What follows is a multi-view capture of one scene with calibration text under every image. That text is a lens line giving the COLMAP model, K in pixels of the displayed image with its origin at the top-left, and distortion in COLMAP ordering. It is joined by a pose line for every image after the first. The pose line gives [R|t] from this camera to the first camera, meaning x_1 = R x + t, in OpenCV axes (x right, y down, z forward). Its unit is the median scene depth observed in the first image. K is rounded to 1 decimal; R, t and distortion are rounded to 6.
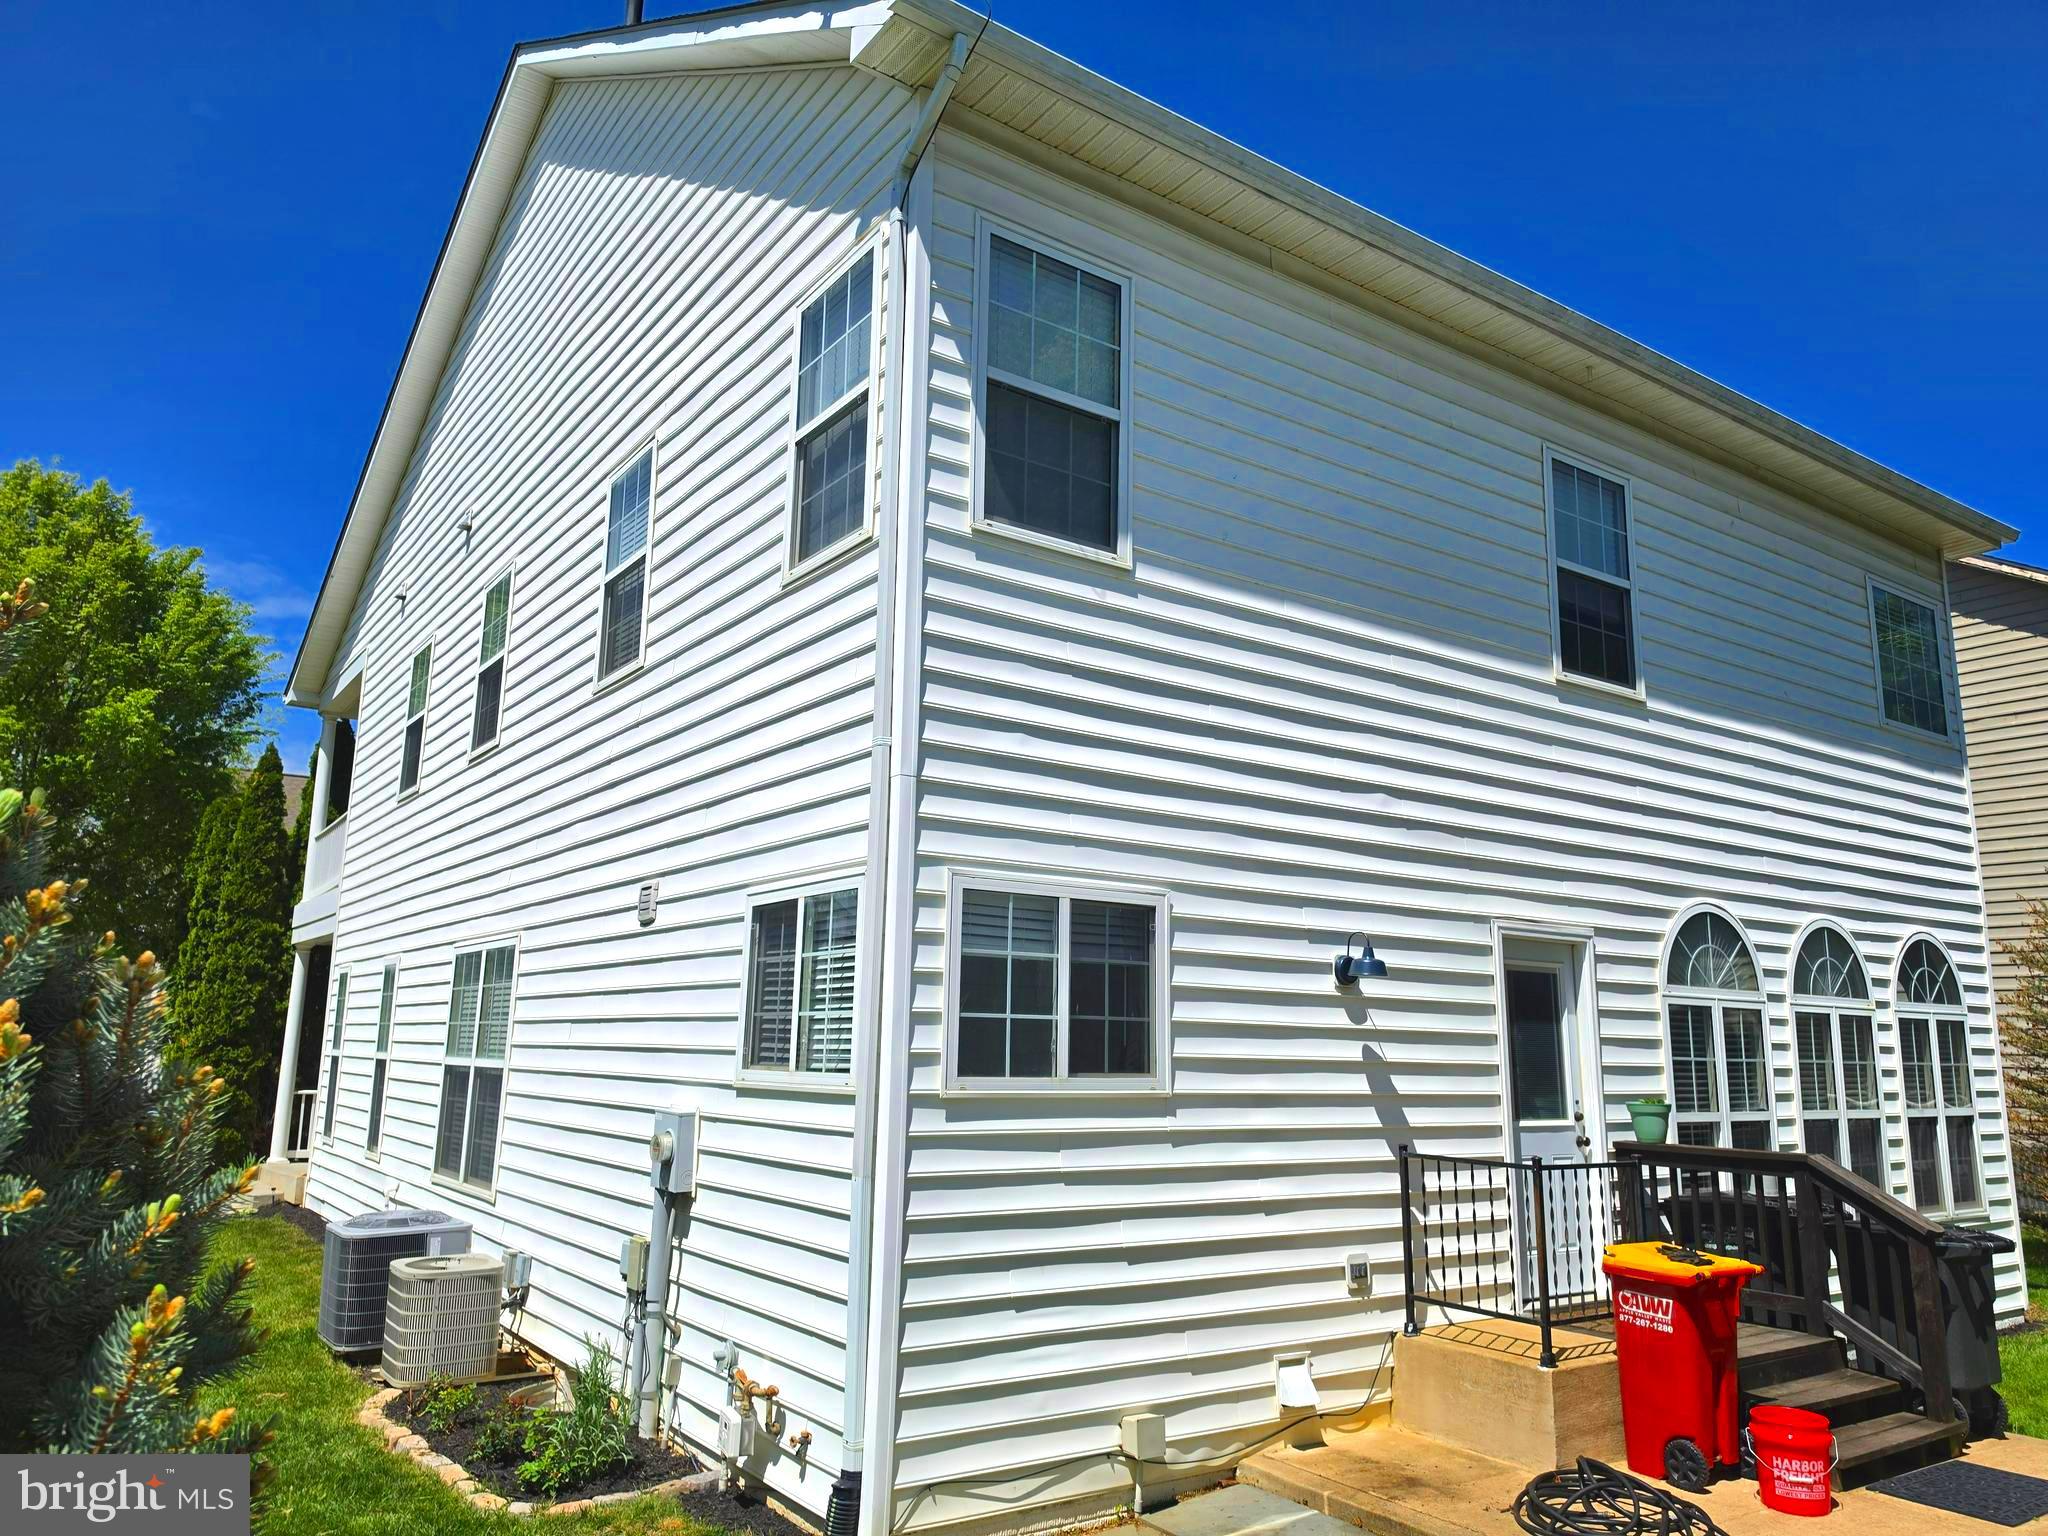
lens RADIAL K [[1438.3, 0, 1029.5], [0, 1438.3, 776.0], [0, 0, 1]] dist [-0.006805, -0.015768]
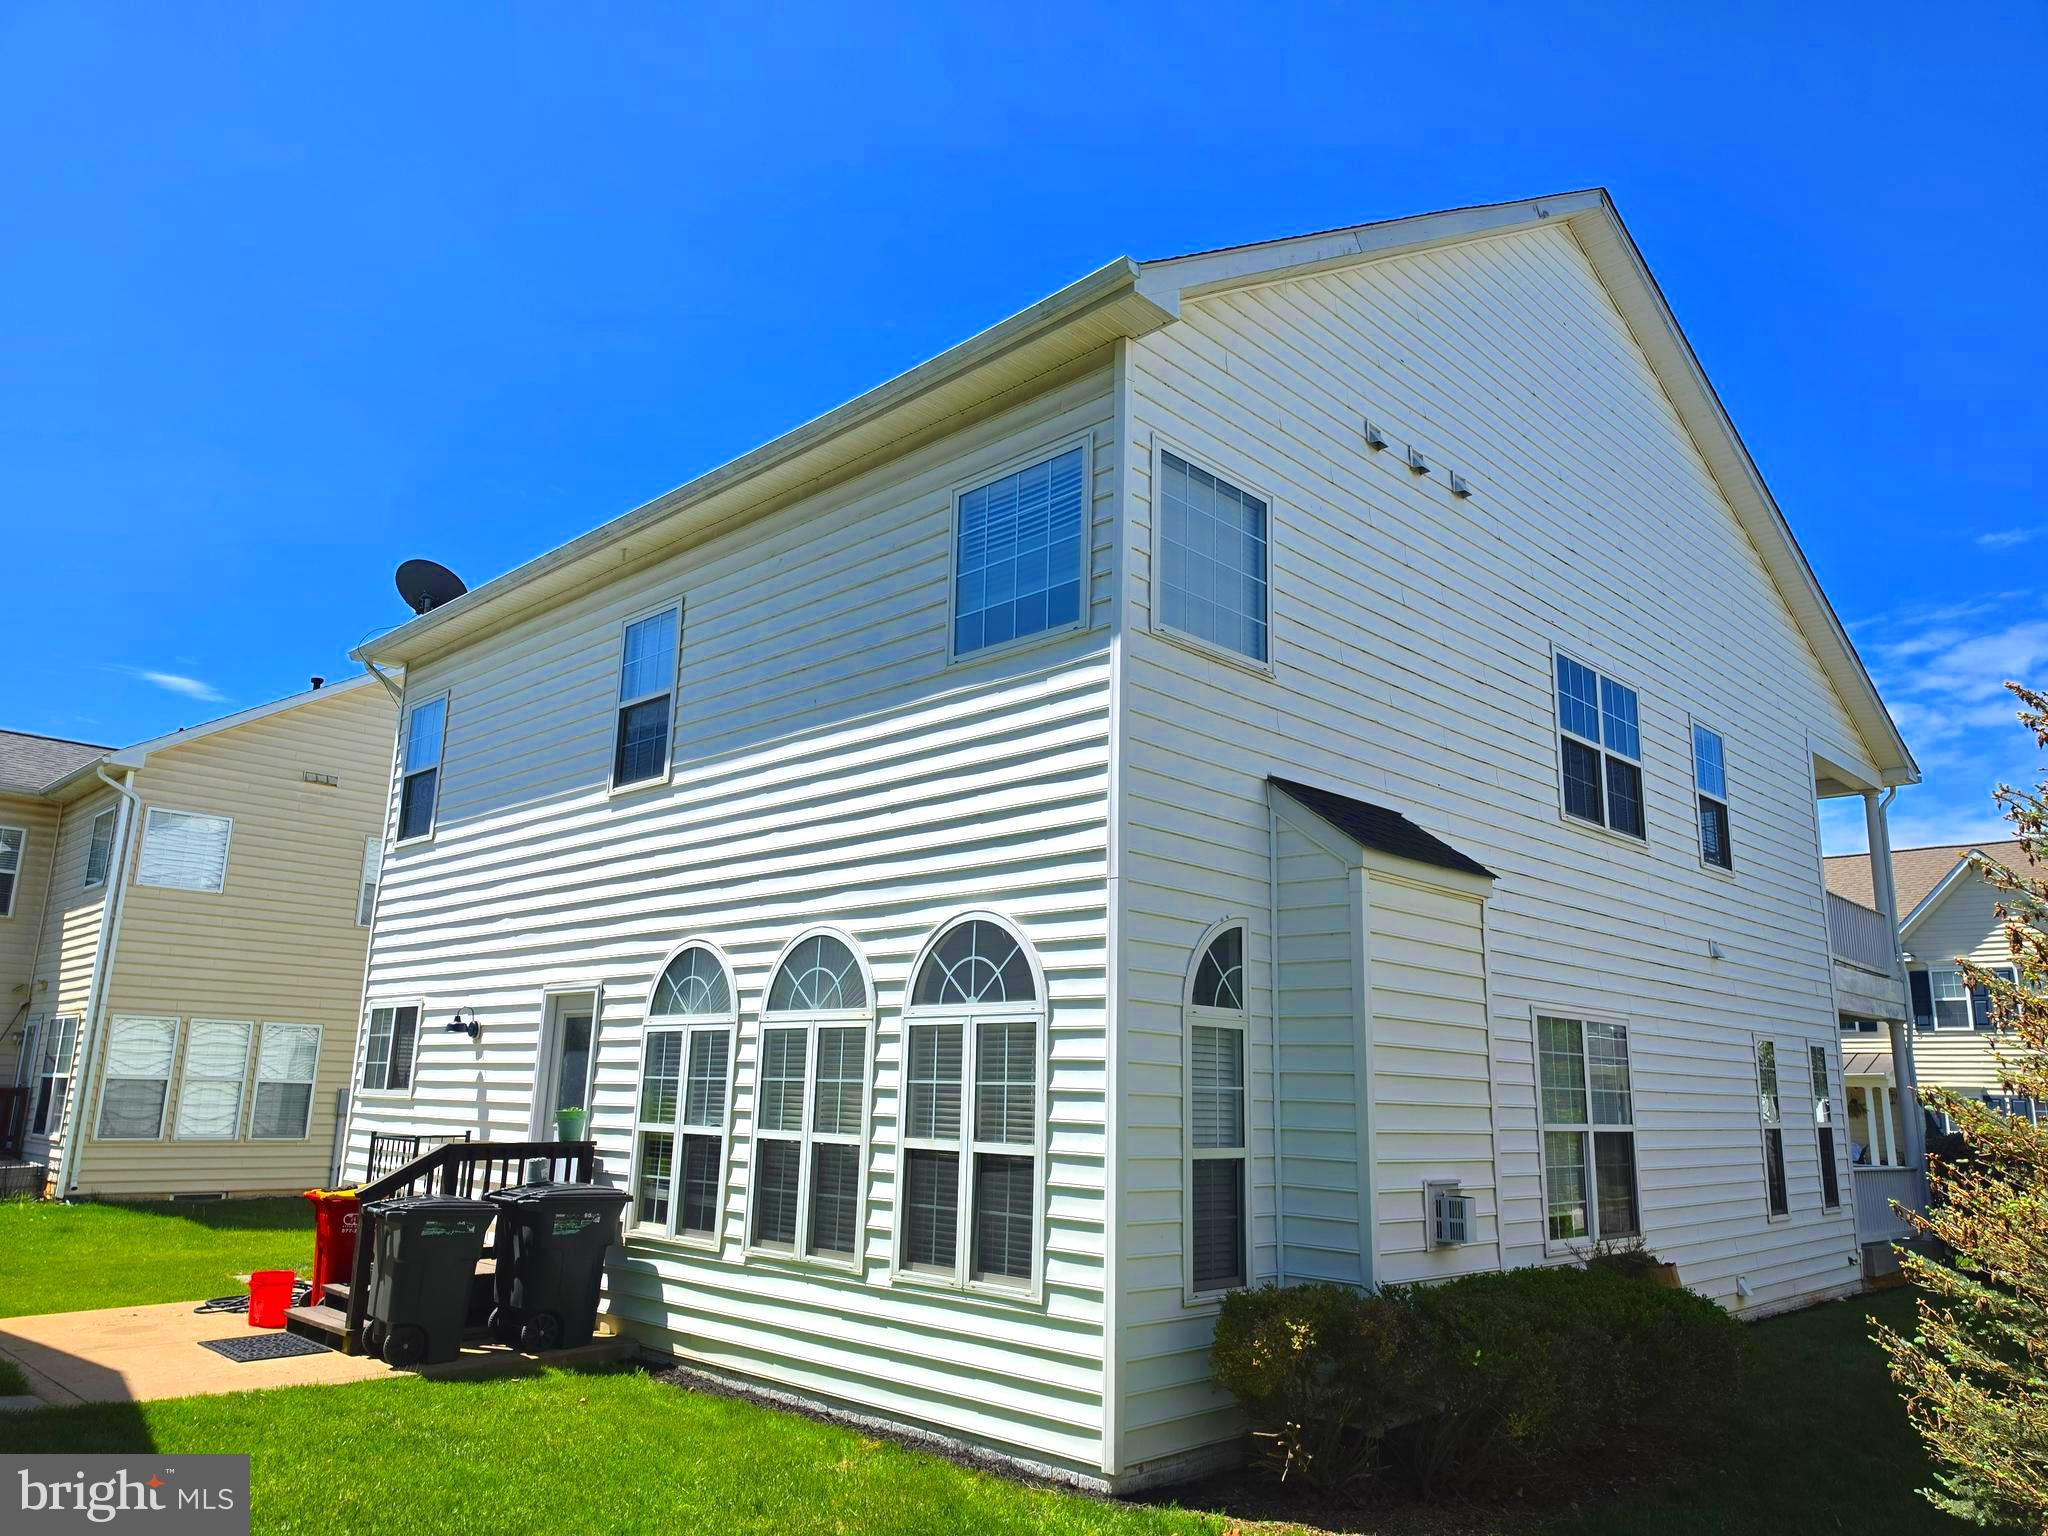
lens RADIAL K [[1438.3, 0, 1036.3], [0, 1438.3, 756.2], [0, 0, 1]] dist [-0.006805, -0.015768]
pose [[0.198579, -0.241969, -0.949746, 1.601814], [0.166855, 0.963245, -0.210521, 0.228194], [0.965777, -0.116665, 0.231654, 0.994883]]
